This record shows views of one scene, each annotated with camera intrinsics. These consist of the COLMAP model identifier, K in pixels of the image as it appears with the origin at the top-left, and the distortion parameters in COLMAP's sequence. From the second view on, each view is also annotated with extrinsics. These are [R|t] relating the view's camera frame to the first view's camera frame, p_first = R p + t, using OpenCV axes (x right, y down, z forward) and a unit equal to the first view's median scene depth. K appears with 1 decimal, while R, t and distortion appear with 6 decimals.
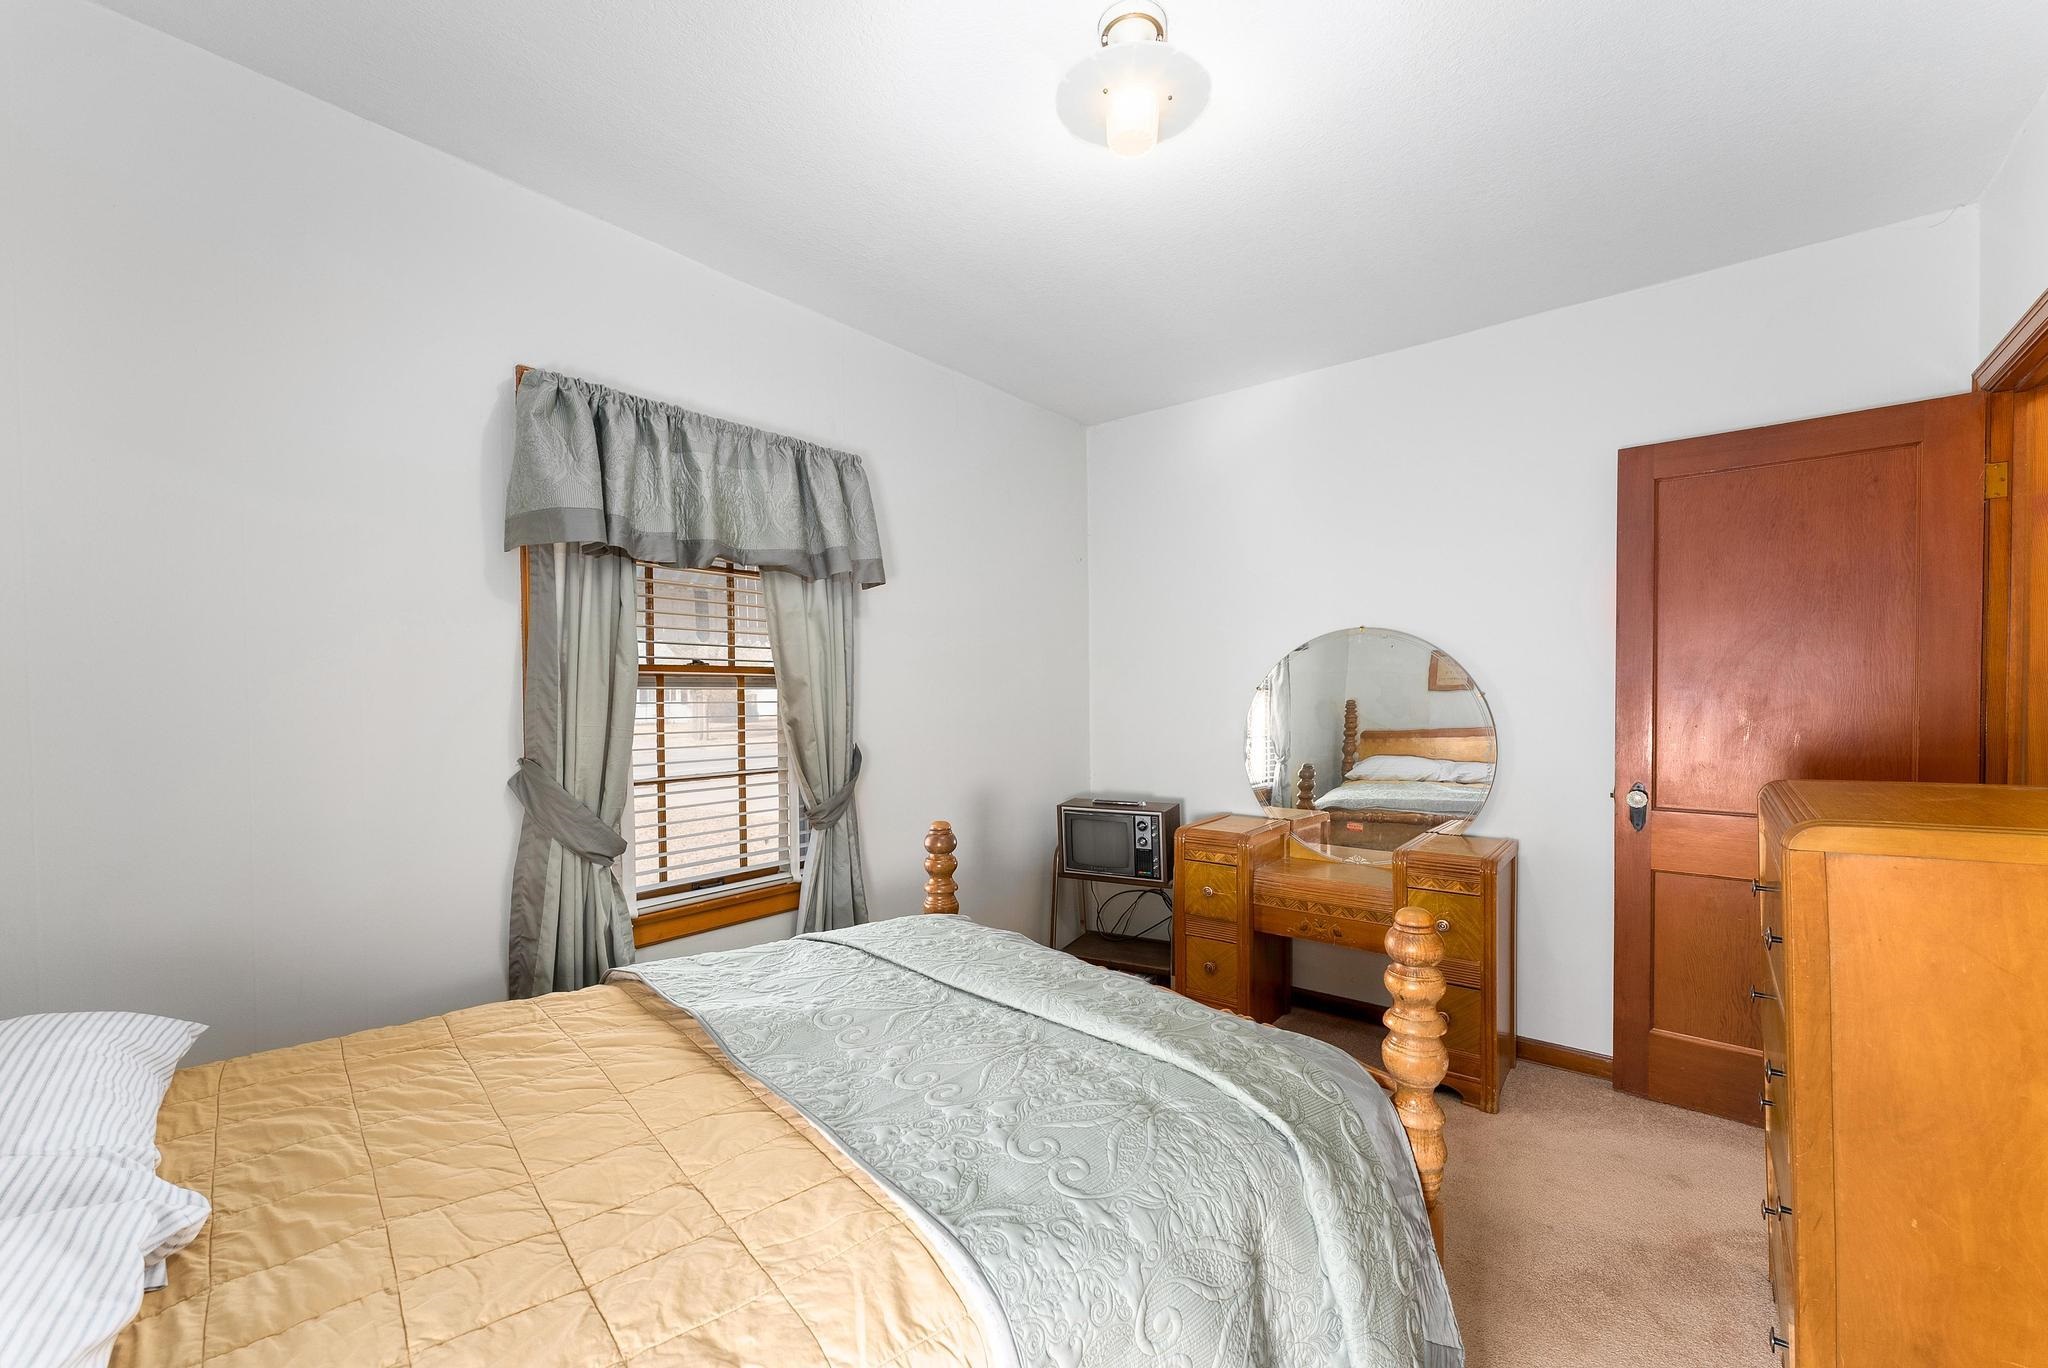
lens RADIAL K [[843.0, 0, 1030.5], [0, 843.0, 696.2], [0, 0, 1]] dist [0.001024, 0.000051]
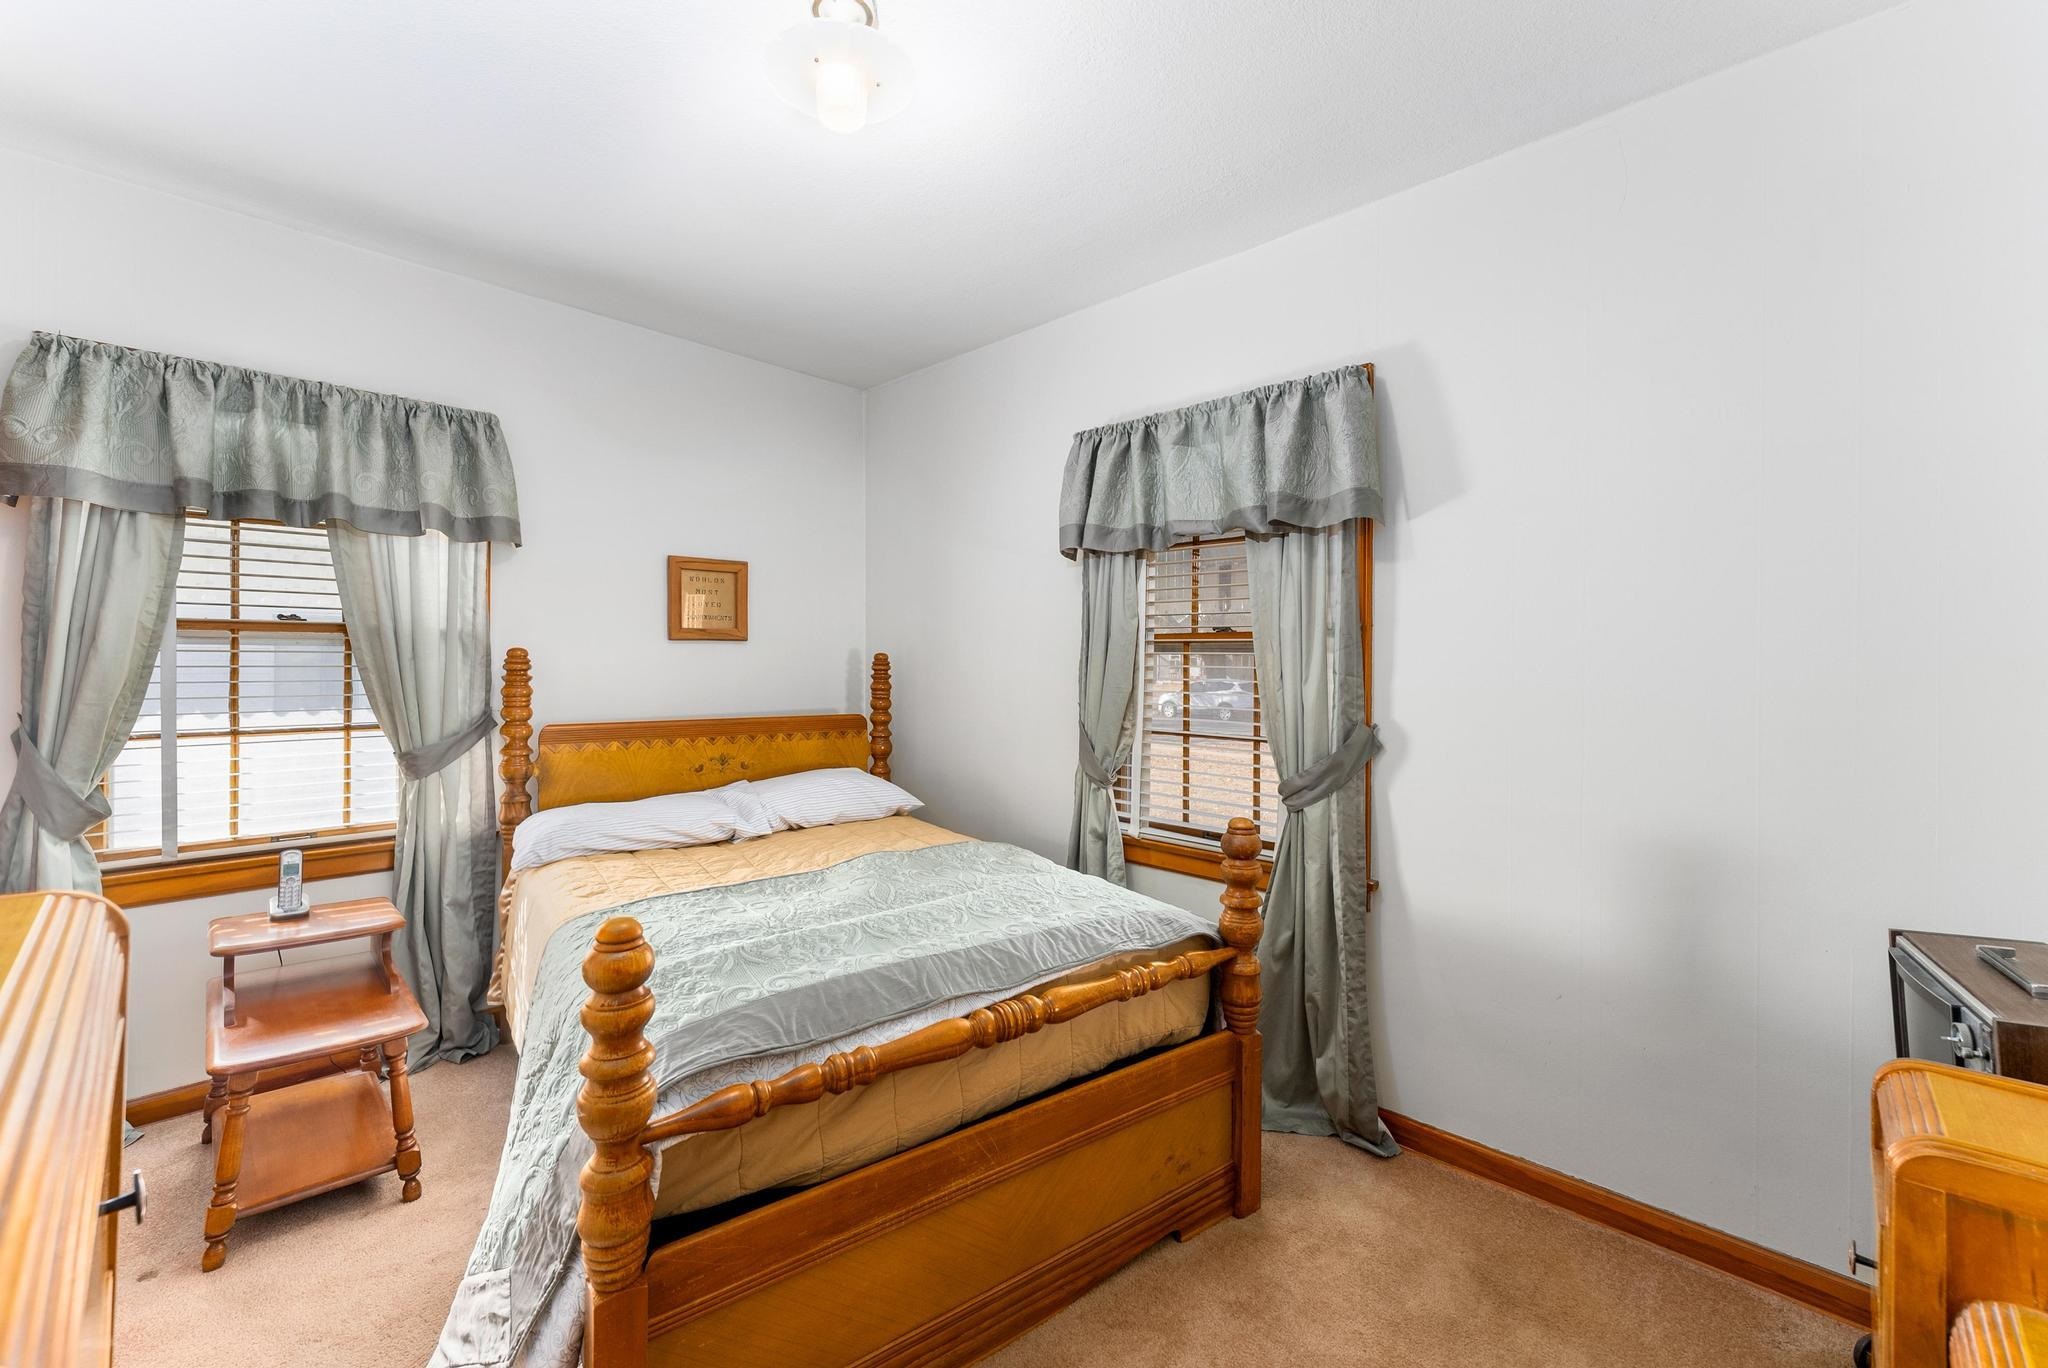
lens RADIAL K [[854.6, 0, 1030.5], [0, 854.6, 662.7], [0, 0, 1]] dist [-0.000268, 0.000194]
pose [[-0.106313, 0.009246, -0.994290, 0.743998], [-0.011759, 0.999875, 0.010556, -0.006024], [0.994263, 0.012814, -0.106191, 0.918167]]
